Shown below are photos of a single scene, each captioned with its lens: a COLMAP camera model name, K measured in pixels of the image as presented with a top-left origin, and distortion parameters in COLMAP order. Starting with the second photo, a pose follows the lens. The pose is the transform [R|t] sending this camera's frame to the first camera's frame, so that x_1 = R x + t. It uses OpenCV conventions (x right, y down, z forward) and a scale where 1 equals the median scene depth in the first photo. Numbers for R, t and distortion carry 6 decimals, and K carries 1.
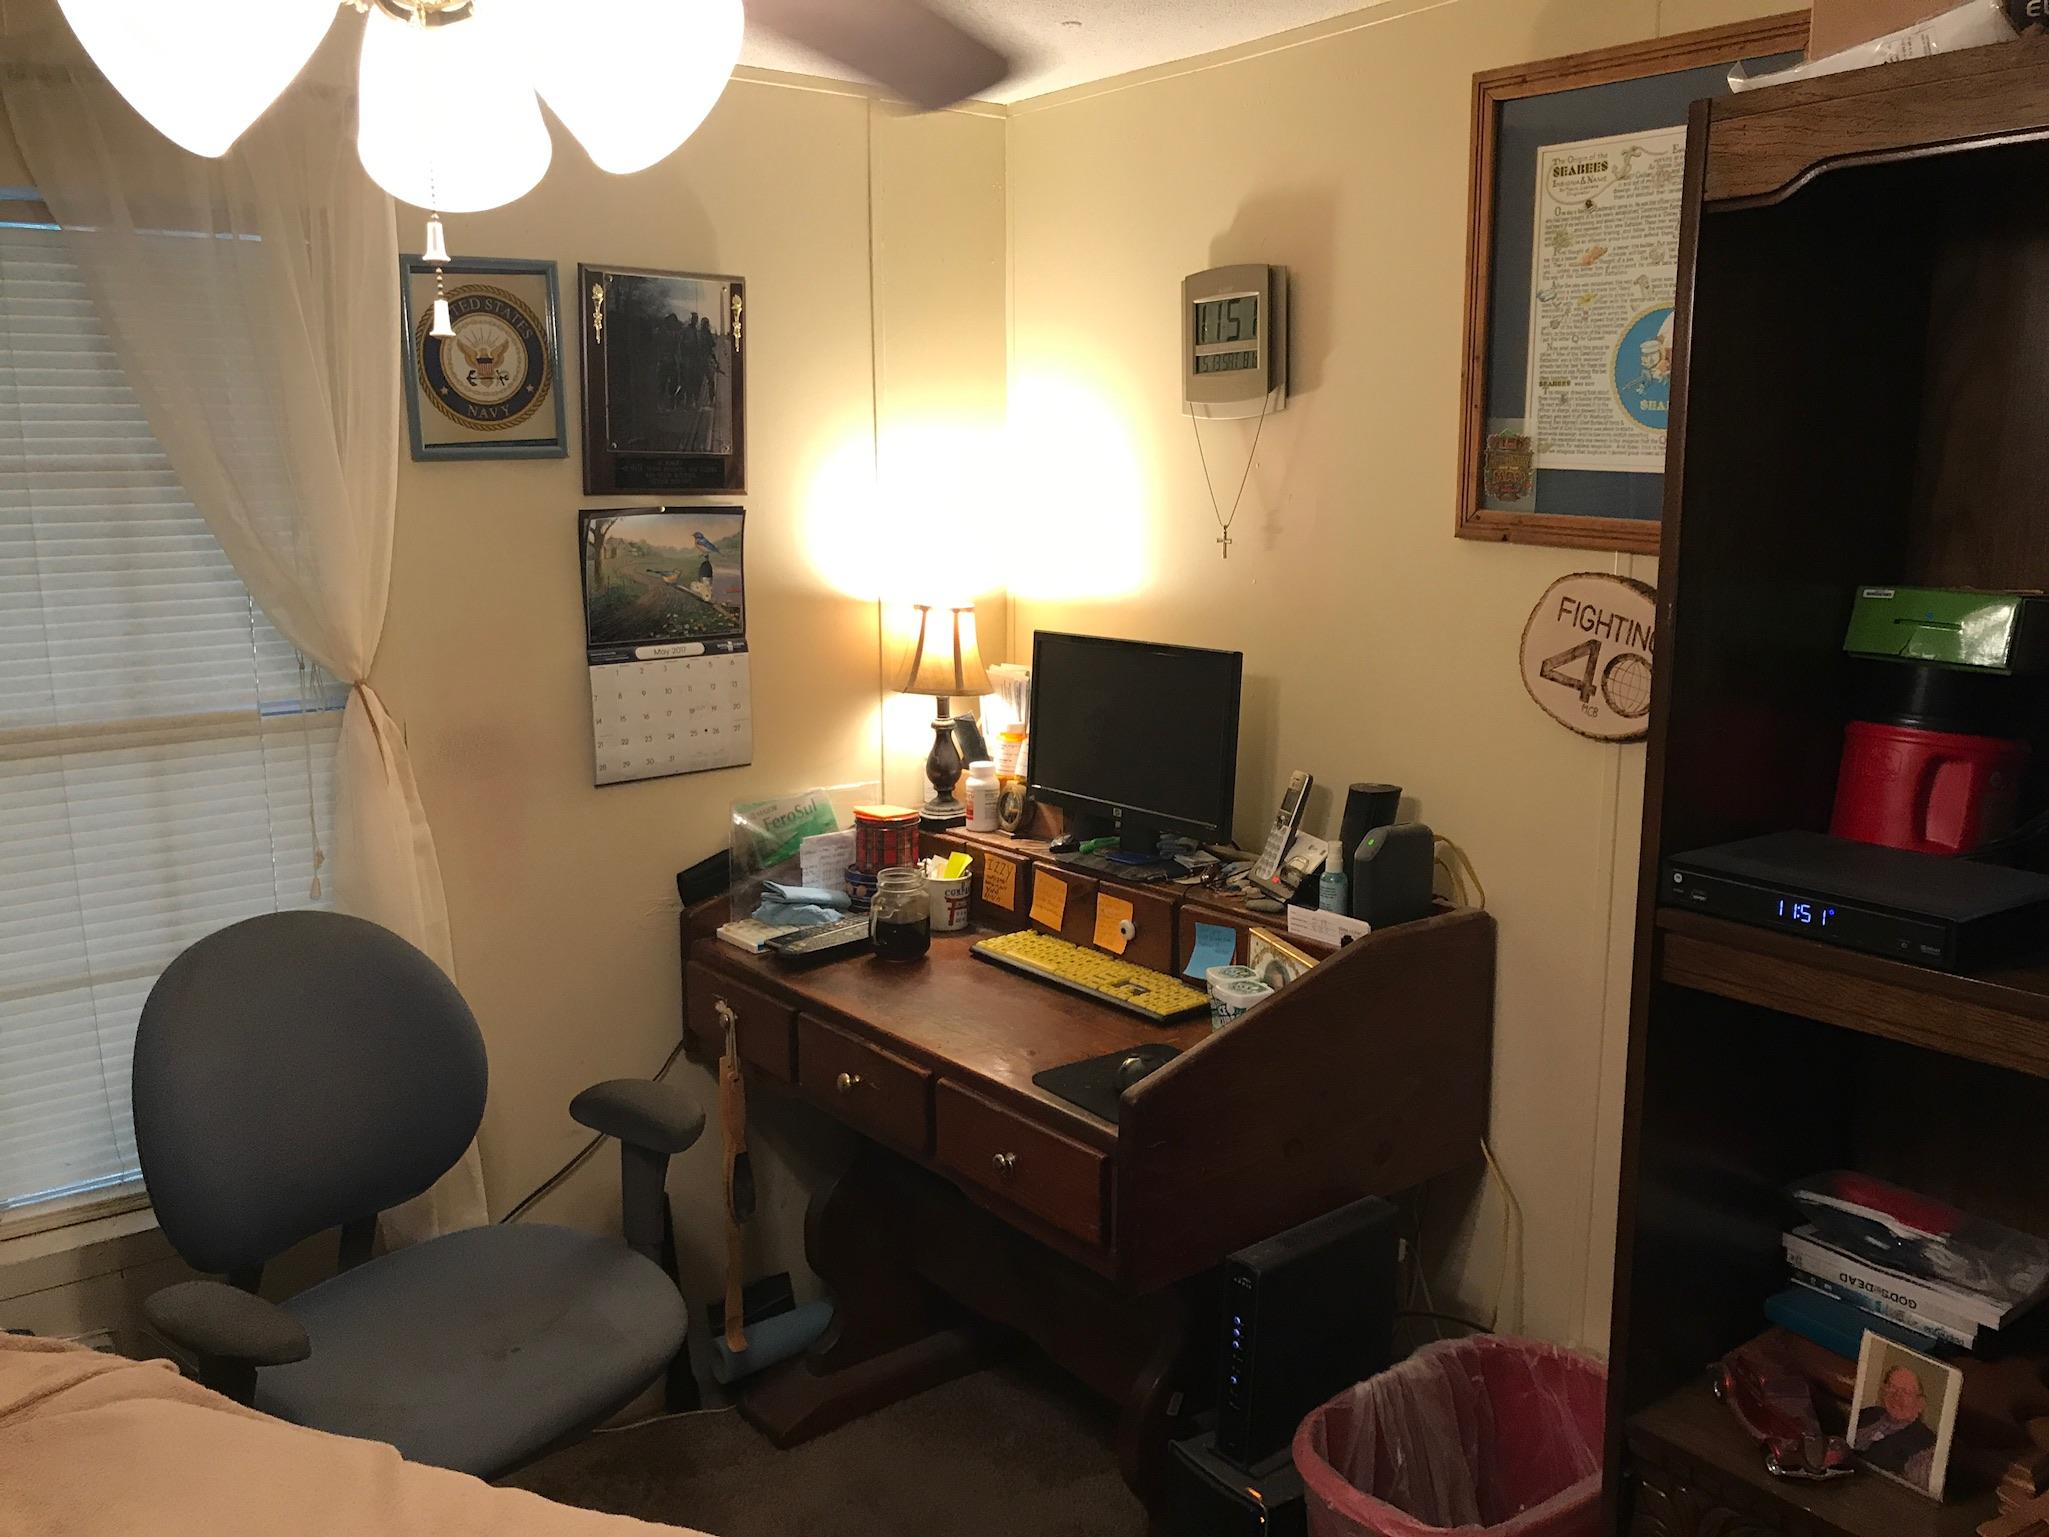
lens RADIAL K [[1672.9, 0, 1024.5], [0, 1672.9, 768.5], [0, 0, 1]] dist [0.004983, 0.003551]
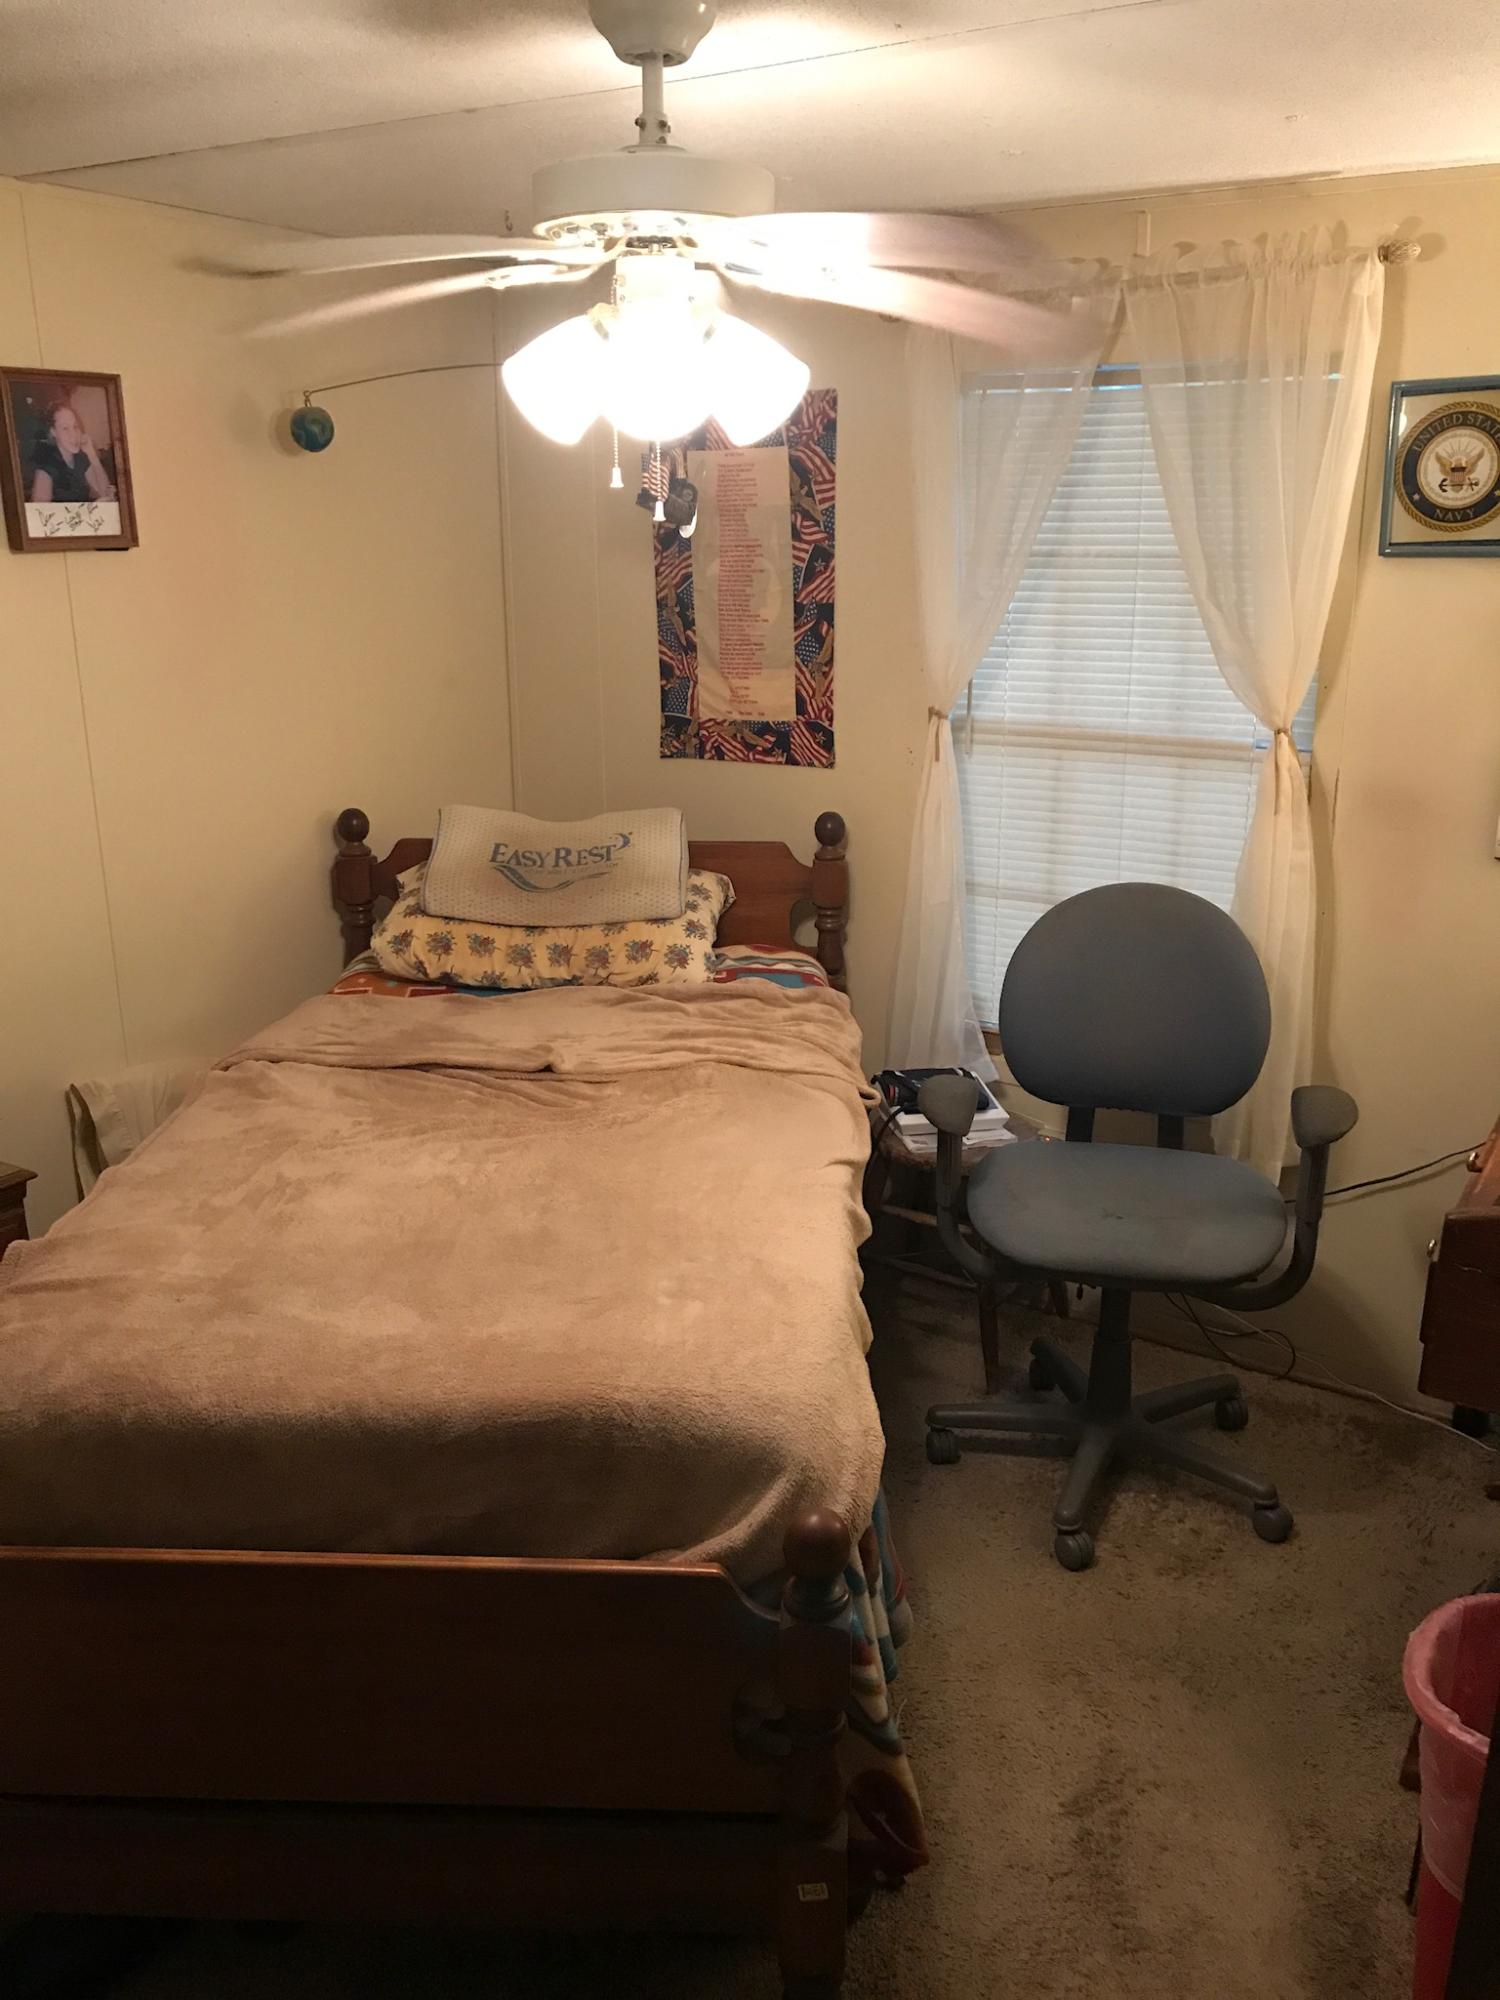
lens RADIAL K [[1632.9, 0, 750.0], [0, 1632.9, 1000.0], [0, 0, 1]] dist [0.004983, 0.003551]
pose [[0.367416, 0.280791, -0.886658, 0.602777], [-0.168519, 0.957656, 0.233444, -0.075815], [0.914662, 0.063648, 0.399176, 0.131544]]
